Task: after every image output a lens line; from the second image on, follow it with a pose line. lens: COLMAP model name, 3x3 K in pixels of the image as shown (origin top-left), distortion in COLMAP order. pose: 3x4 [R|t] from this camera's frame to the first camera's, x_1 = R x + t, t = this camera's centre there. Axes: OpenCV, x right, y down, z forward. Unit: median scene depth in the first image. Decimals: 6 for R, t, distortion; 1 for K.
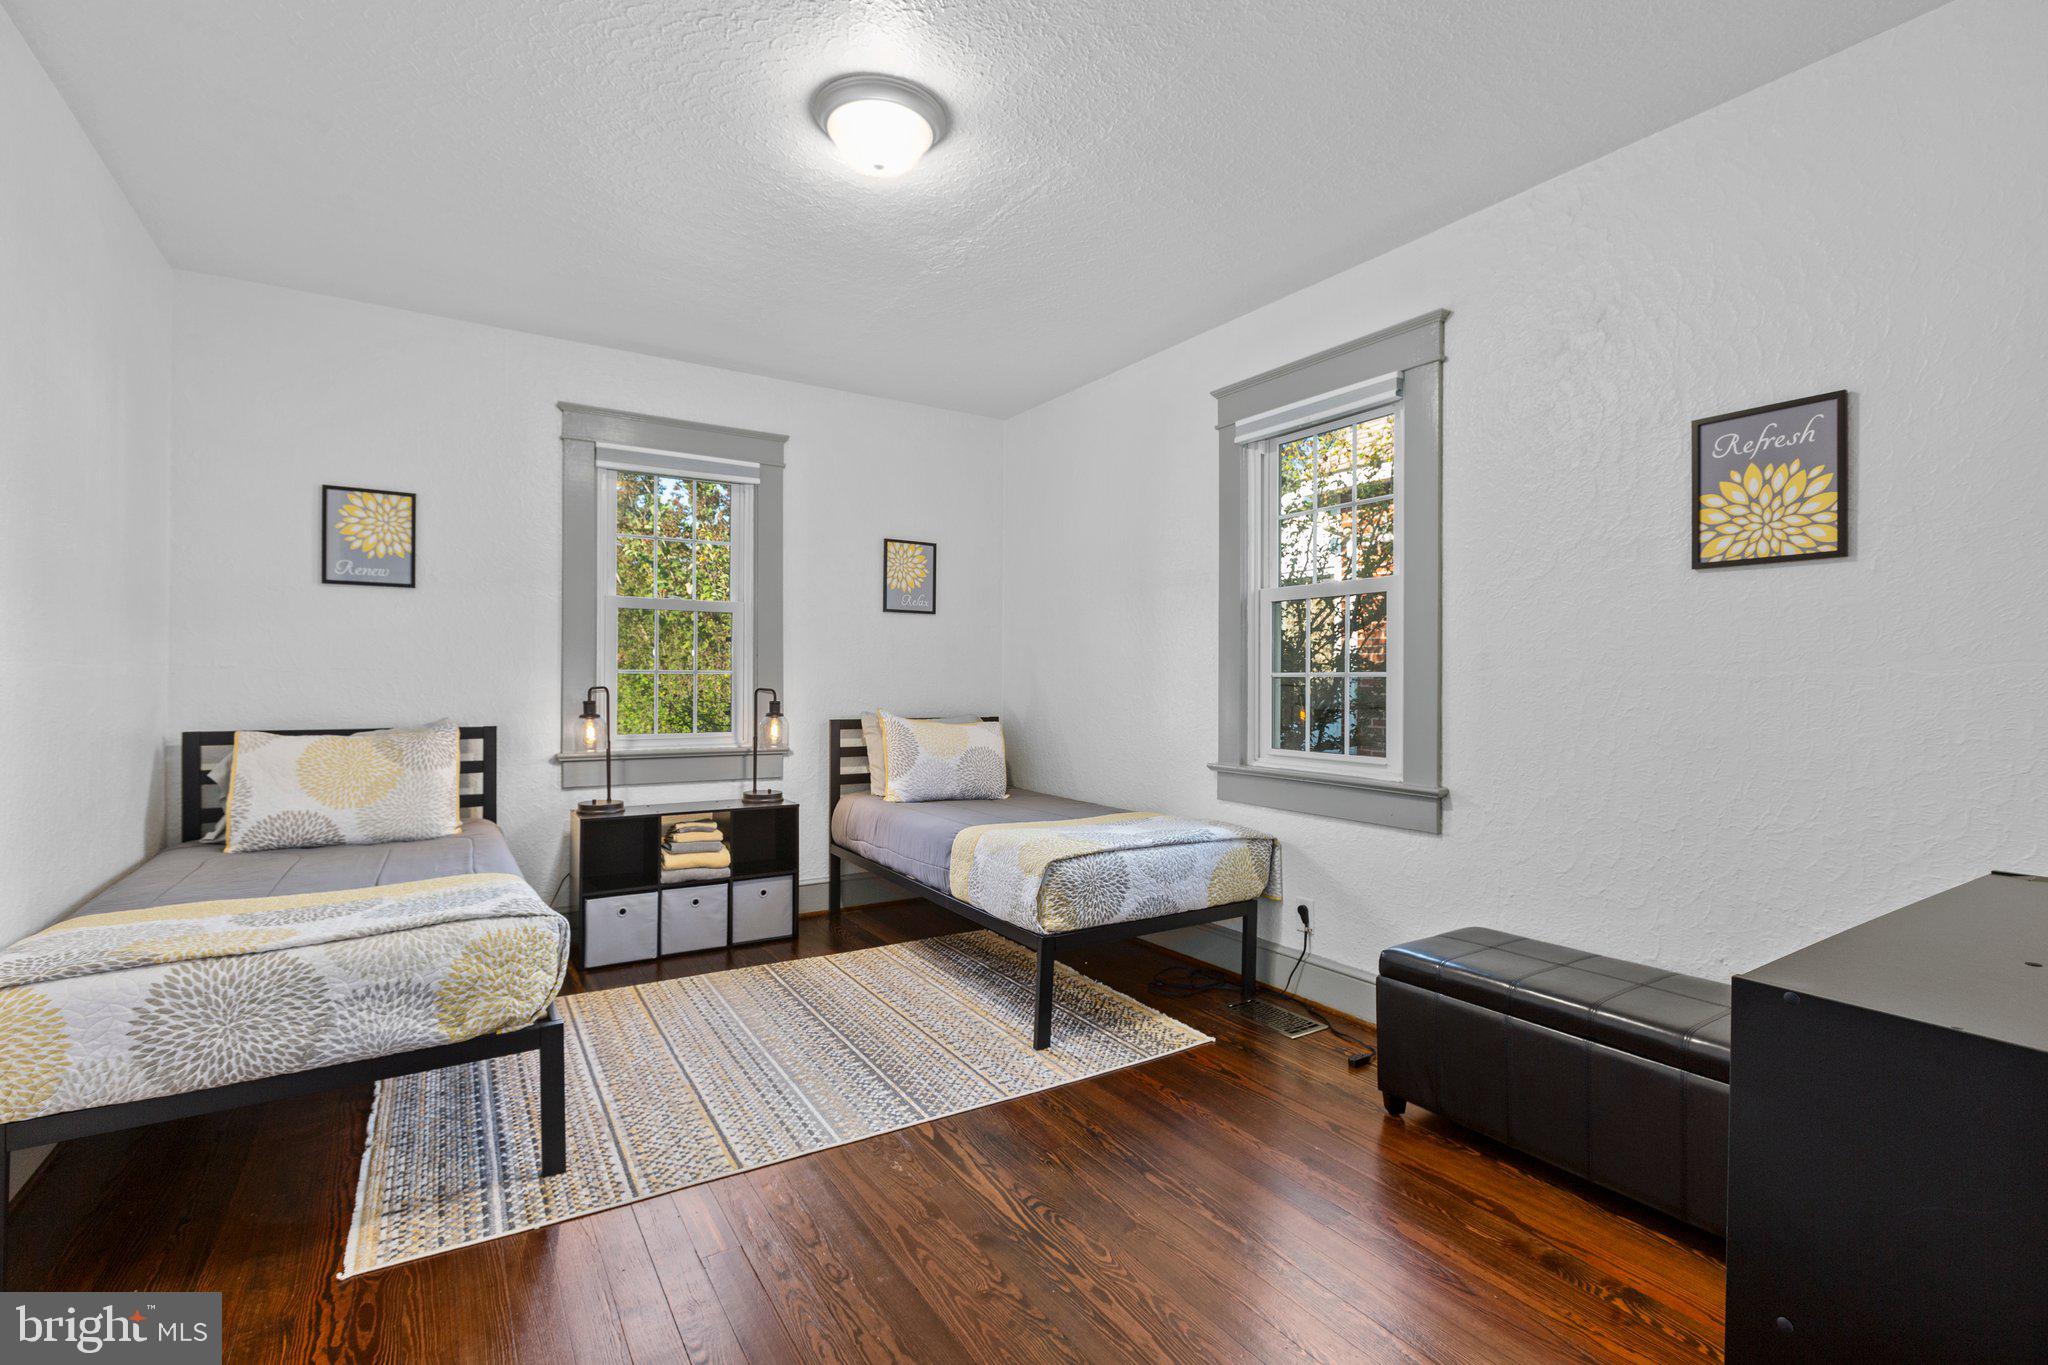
lens RADIAL K [[922.4, 0, 1006.8], [0, 922.4, 674.4], [0, 0, 1]] dist [-0.002222, 0.000510]
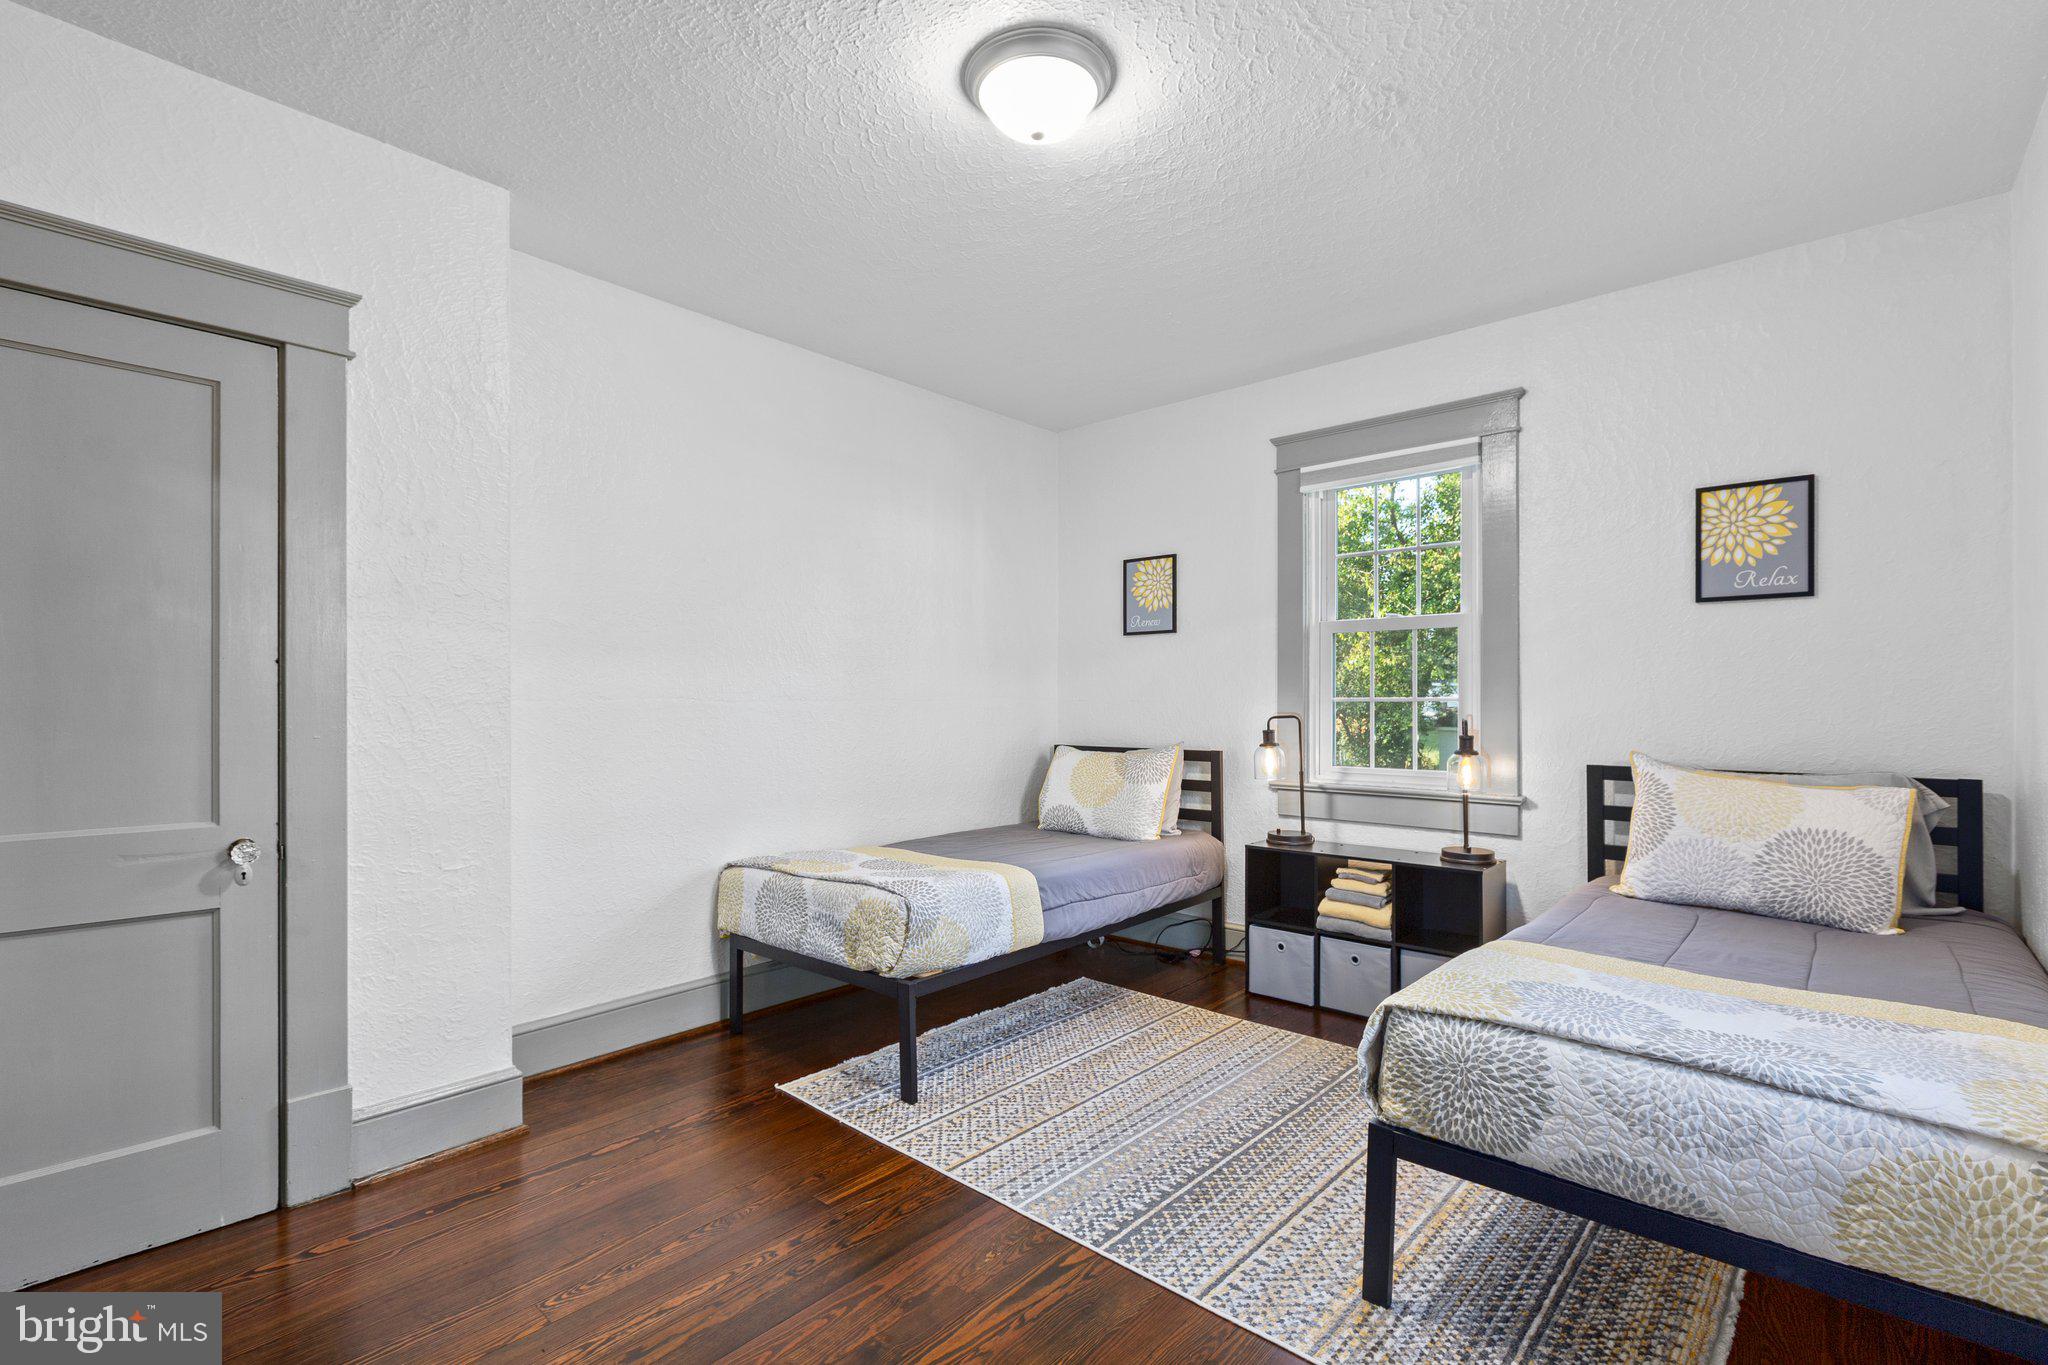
lens RADIAL K [[922.4, 0, 1016.7], [0, 922.4, 695.1], [0, 0, 1]] dist [-0.002222, 0.000510]
pose [[0.273651, -0.014559, -0.961719, 0.461685], [0.009088, 0.999880, -0.012550, 0.000605], [0.961786, -0.005306, 0.273751, 0.477531]]
